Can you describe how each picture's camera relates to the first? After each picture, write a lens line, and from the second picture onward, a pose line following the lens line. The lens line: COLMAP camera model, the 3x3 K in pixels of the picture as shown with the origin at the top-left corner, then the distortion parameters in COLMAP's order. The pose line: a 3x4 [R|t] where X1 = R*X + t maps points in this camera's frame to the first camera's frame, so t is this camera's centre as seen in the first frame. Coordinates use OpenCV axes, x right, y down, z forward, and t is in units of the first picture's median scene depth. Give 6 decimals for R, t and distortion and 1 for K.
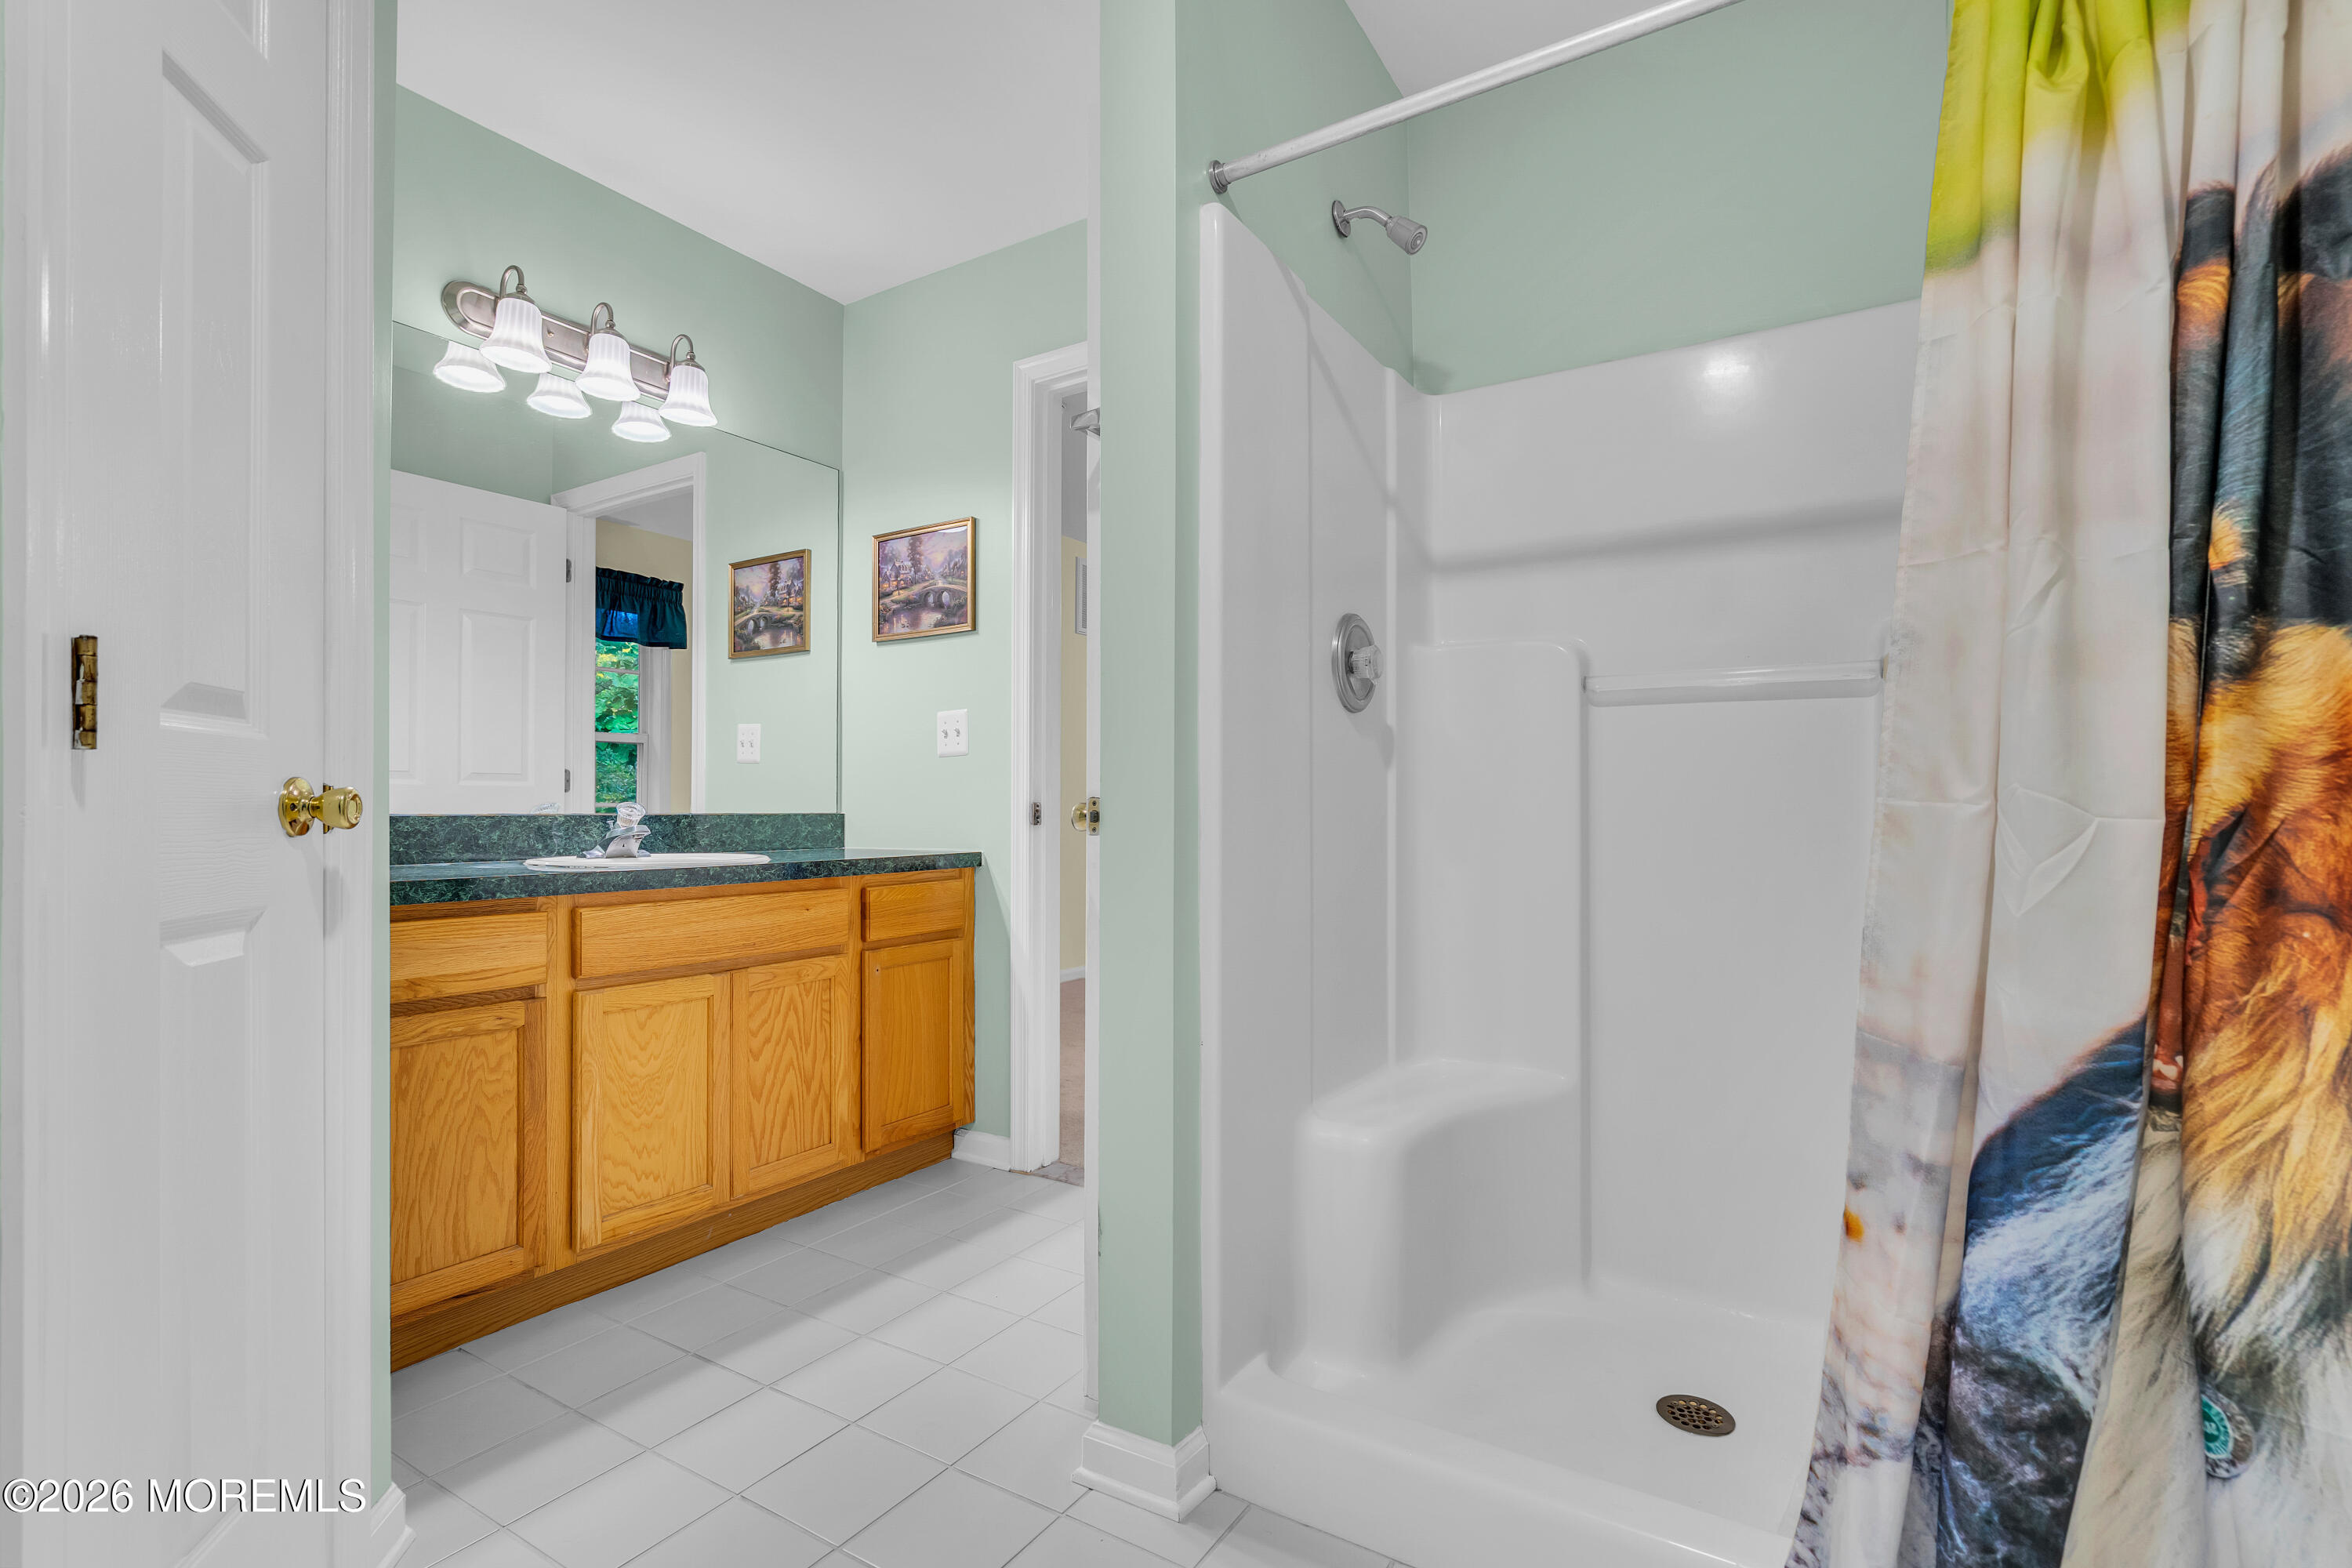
lens RADIAL K [[1068.2, 0, 1179.0], [0, 1068.2, 787.6], [0, 0, 1]] dist [-0.001467, 0.000672]
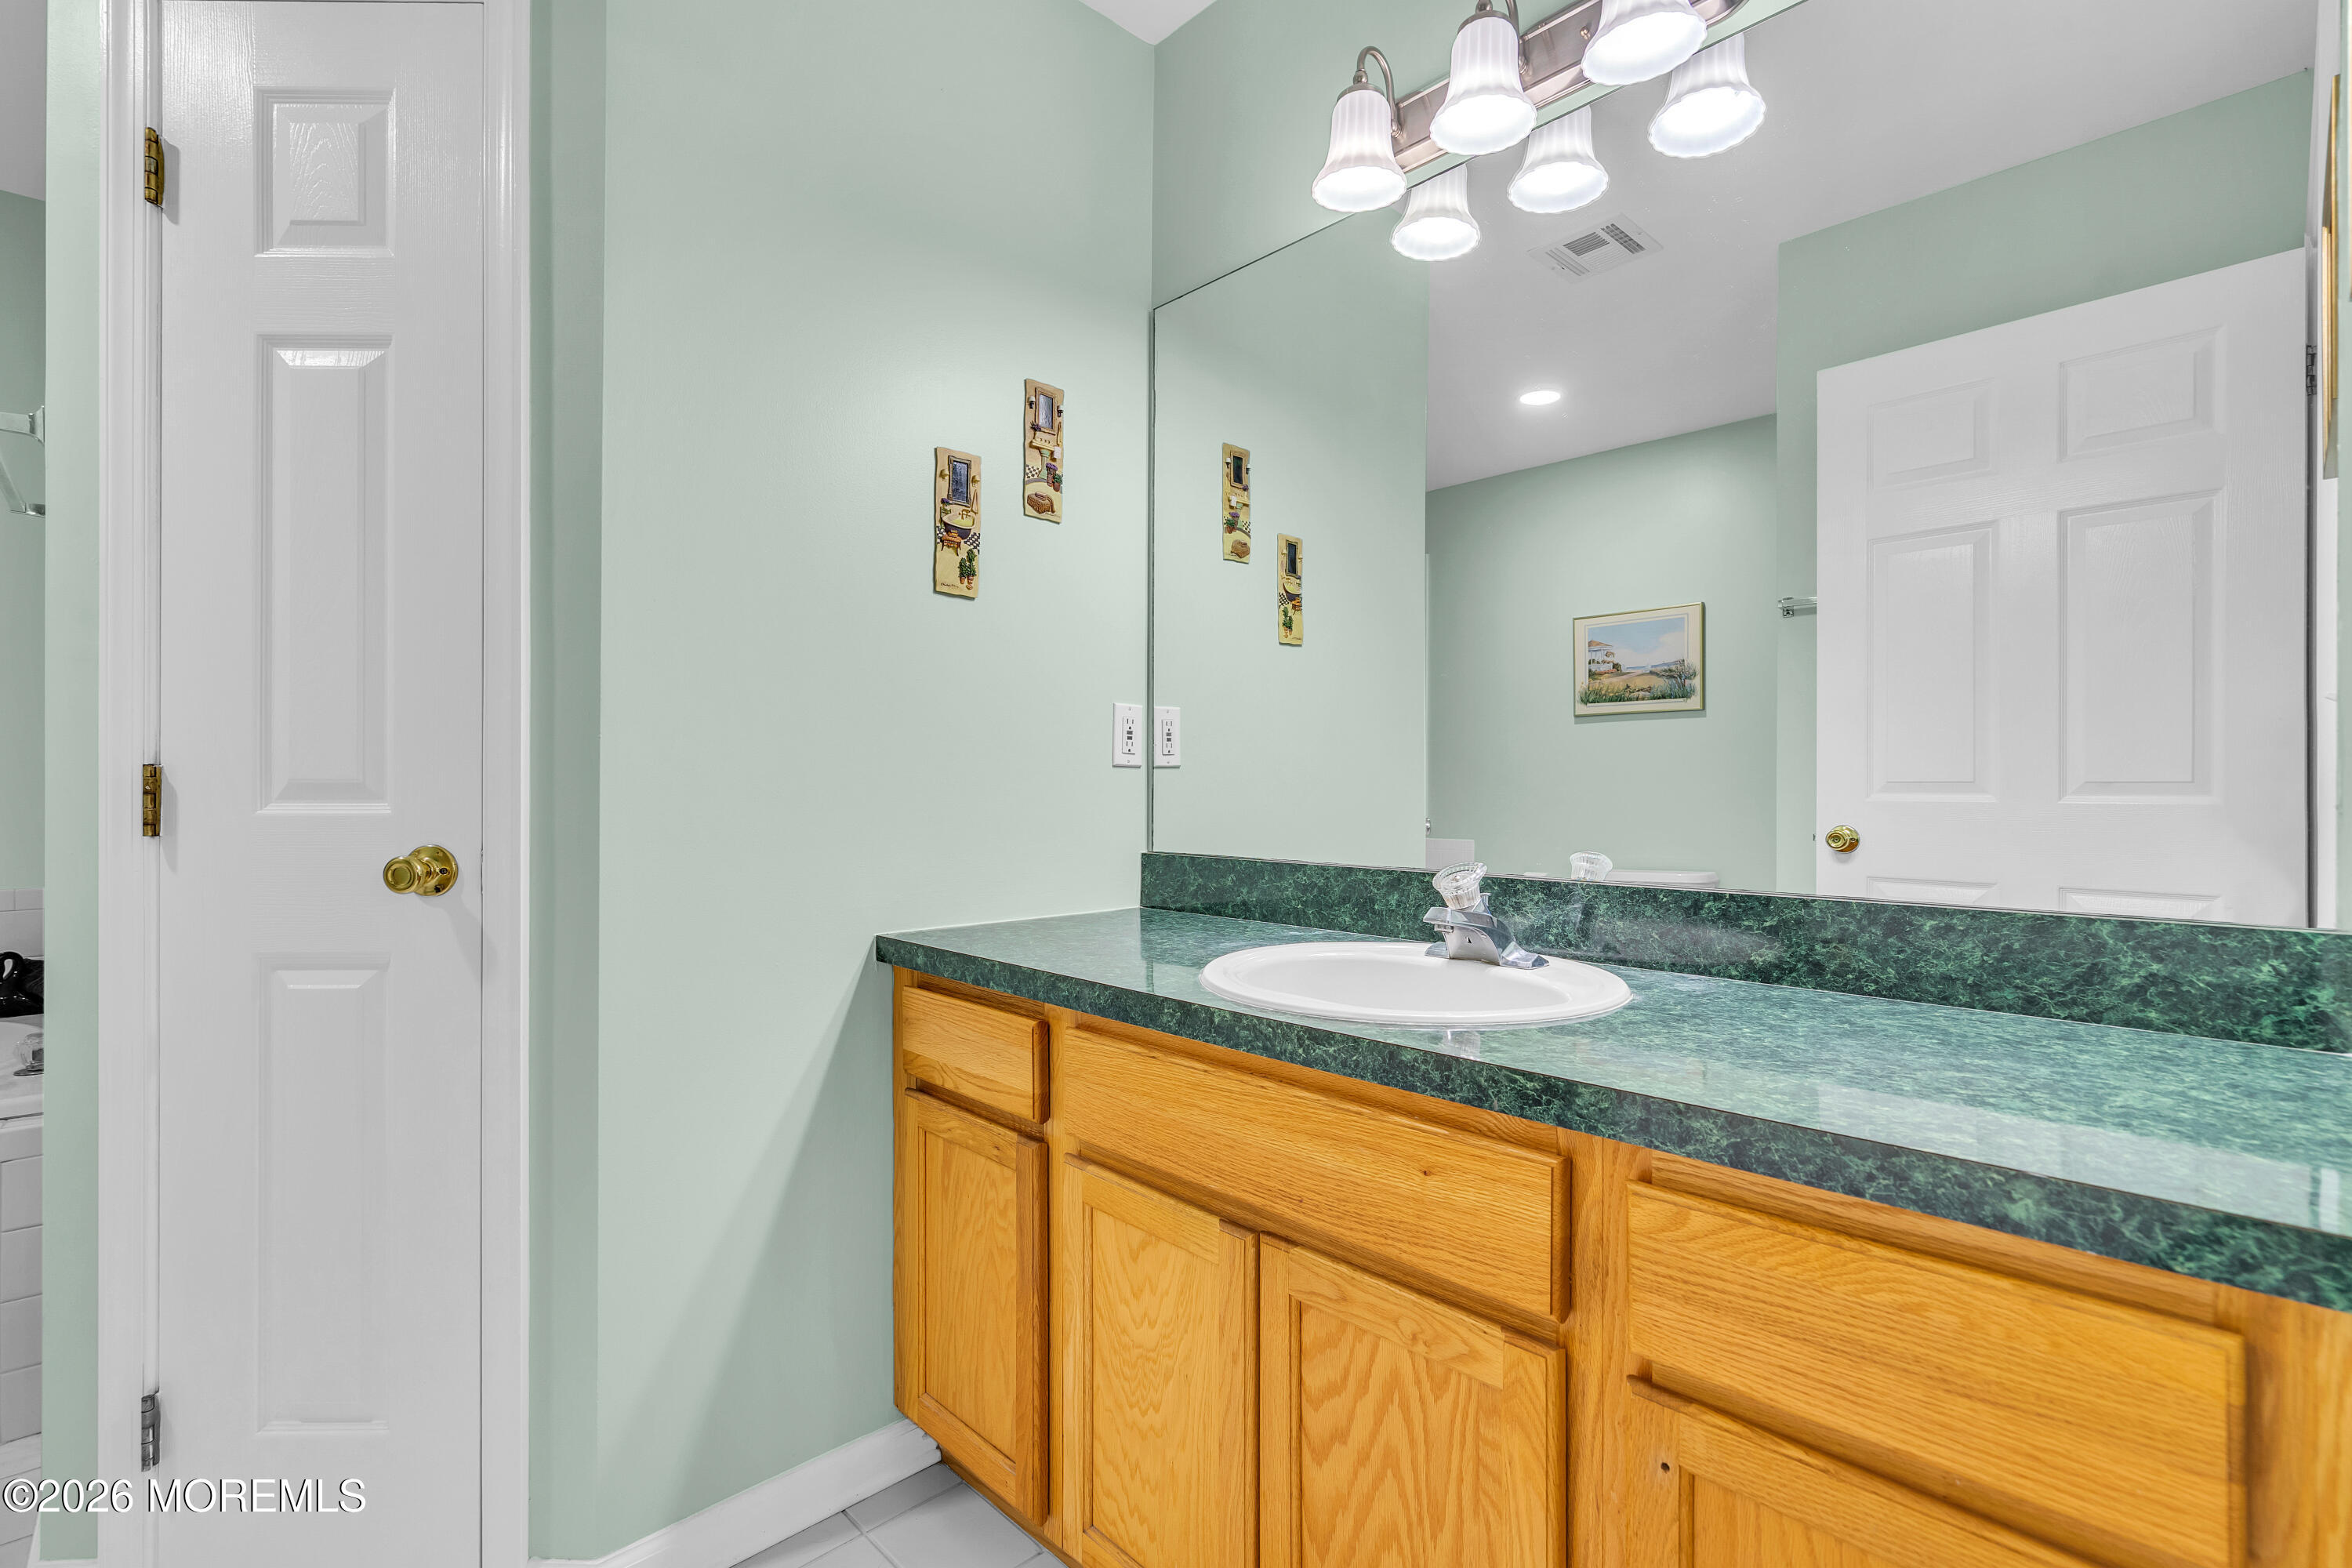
lens RADIAL K [[1068.2, 0, 1179.0], [0, 1068.2, 787.6], [0, 0, 1]] dist [-0.001467, 0.000672]
pose [[-0.254586, 0.000383, -0.967050, 0.050402], [0.020380, 0.999780, -0.004969, -0.025813], [0.966835, -0.020974, -0.254538, 1.057035]]
